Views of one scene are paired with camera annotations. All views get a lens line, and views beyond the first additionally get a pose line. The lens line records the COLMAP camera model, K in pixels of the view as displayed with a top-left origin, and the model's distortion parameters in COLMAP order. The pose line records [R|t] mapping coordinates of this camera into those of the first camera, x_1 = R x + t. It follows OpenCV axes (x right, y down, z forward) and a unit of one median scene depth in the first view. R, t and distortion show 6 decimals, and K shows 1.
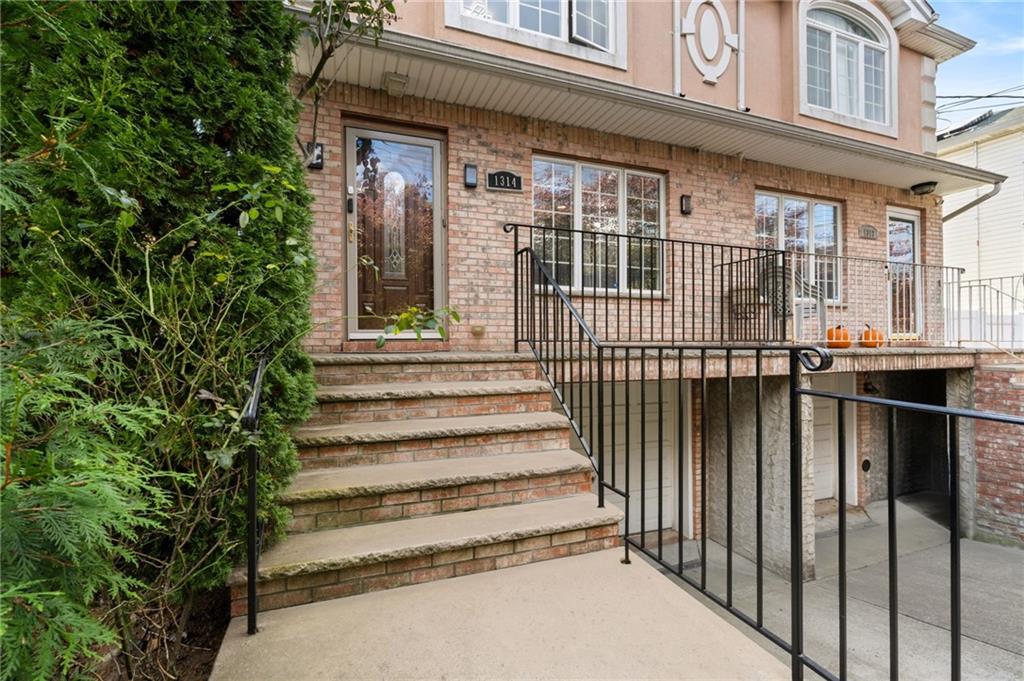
lens RADIAL K [[456.1, 0, 513.9], [0, 456.1, 339.4], [0, 0, 1]] dist [-0.003665, 0.001528]
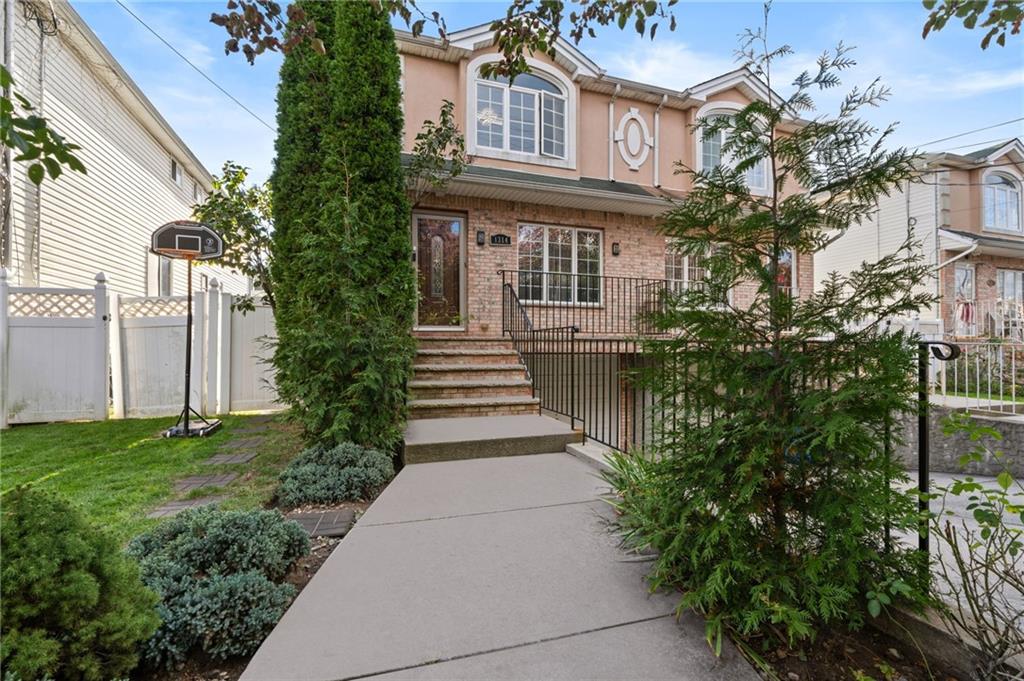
lens RADIAL K [[456.1, 0, 510.3], [0, 456.1, 343.2], [0, 0, 1]] dist [-0.003665, 0.001528]
pose [[0.999170, 0.004011, -0.040535, 0.086283], [-0.004079, 0.999990, -0.001598, 0.044676], [0.040529, 0.001762, 0.999177, -0.706681]]
